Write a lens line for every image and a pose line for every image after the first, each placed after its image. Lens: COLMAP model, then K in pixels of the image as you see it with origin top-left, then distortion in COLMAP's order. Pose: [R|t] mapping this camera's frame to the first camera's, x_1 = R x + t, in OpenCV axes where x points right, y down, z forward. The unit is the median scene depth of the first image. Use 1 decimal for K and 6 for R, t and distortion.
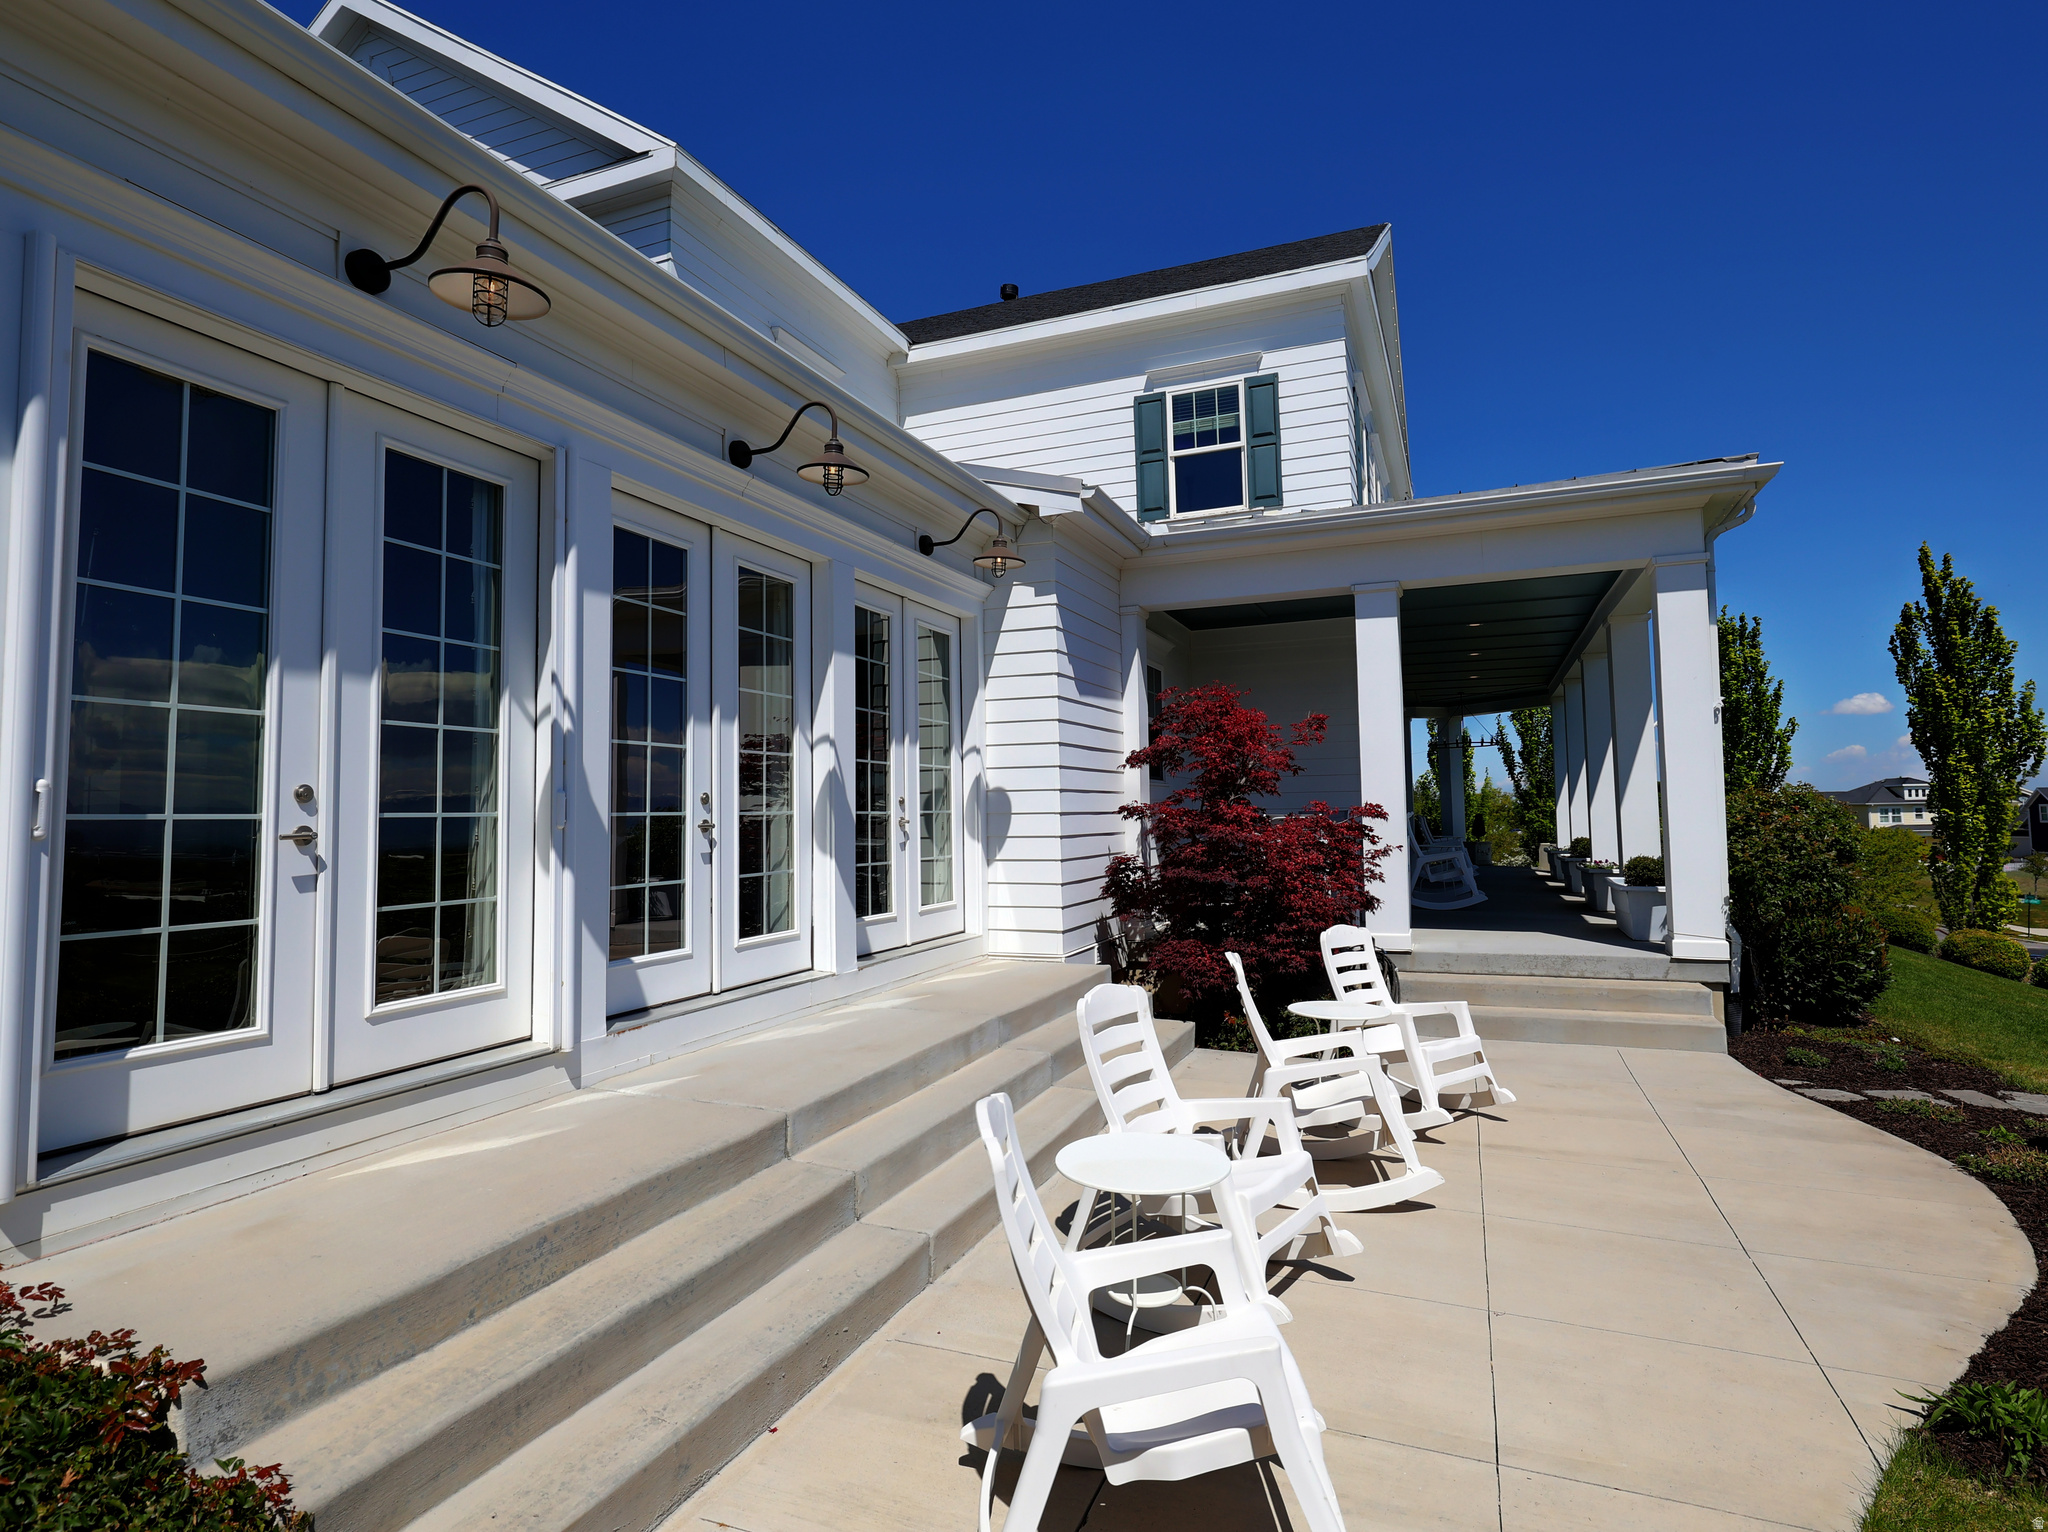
lens RADIAL K [[1102.3, 0, 1024.0], [0, 1102.3, 766.0], [0, 0, 1]] dist [-0.001577, 0.000623]
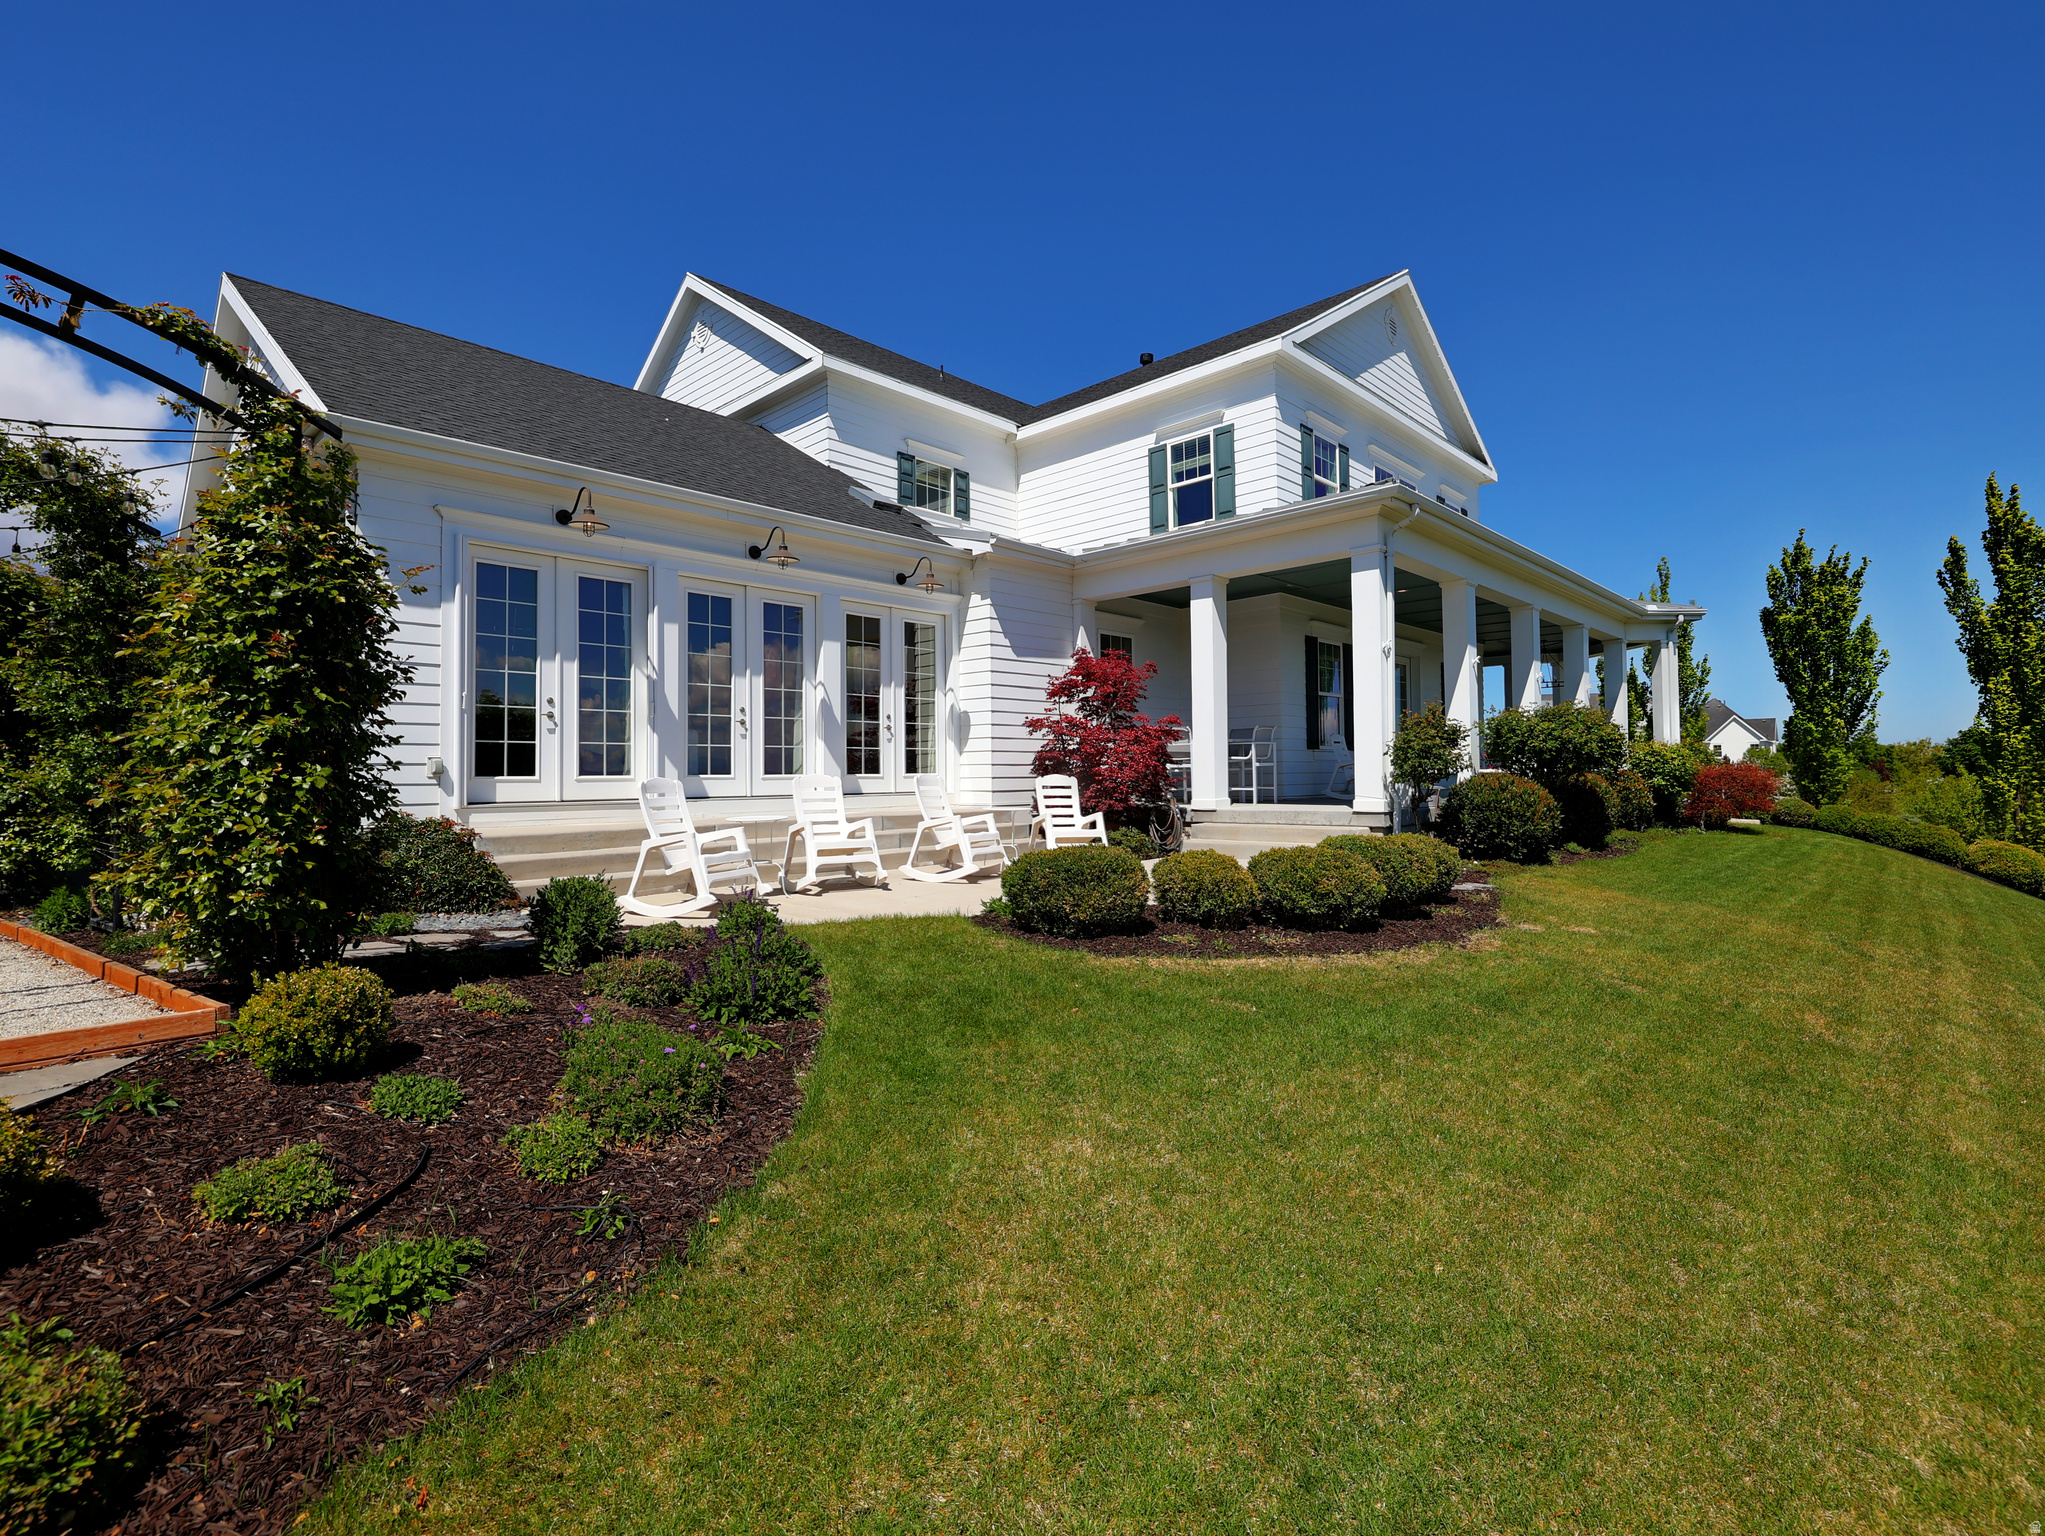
lens RADIAL K [[966.5, 0, 1022.5], [0, 966.5, 768.0], [0, 0, 1]] dist [0.001190, 0.000126]
pose [[0.933434, -0.000495, -0.358749, 0.528432], [0.015114, 0.999165, 0.037948, 0.046069], [0.358430, -0.040844, 0.932663, -0.351242]]
